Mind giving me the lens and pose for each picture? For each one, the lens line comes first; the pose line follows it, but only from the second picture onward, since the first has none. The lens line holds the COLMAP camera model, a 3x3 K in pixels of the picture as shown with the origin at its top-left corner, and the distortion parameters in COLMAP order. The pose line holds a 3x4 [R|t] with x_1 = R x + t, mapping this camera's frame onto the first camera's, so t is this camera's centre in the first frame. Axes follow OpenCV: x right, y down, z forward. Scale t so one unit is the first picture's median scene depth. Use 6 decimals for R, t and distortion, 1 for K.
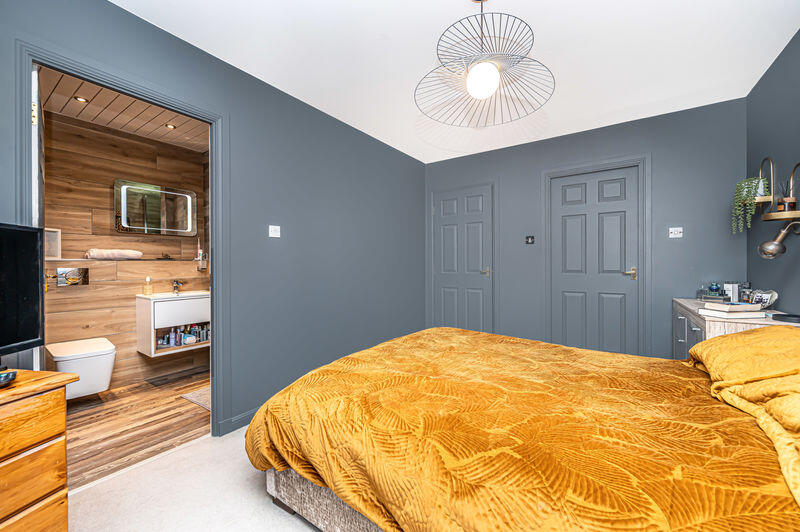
lens RADIAL K [[317.8, 0, 402.4], [0, 317.8, 265.6], [0, 0, 1]] dist [-0.004259, -0.000592]
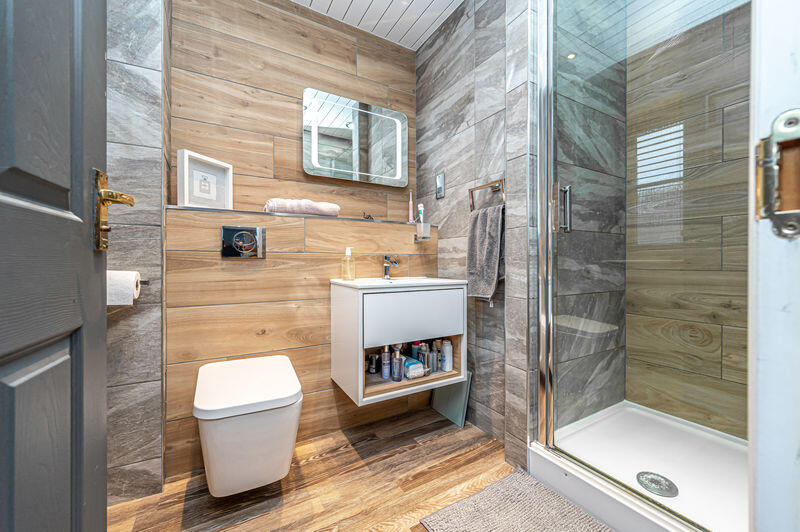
lens RADIAL K [[317.8, 0, 398.9], [0, 317.8, 262.5], [0, 0, 1]] dist [-0.004259, -0.000592]
pose [[0.902062, 0.009455, -0.431502, -0.478960], [-0.007813, 0.999954, 0.005579, 0.056917], [0.431535, -0.001661, 0.902095, 0.531721]]
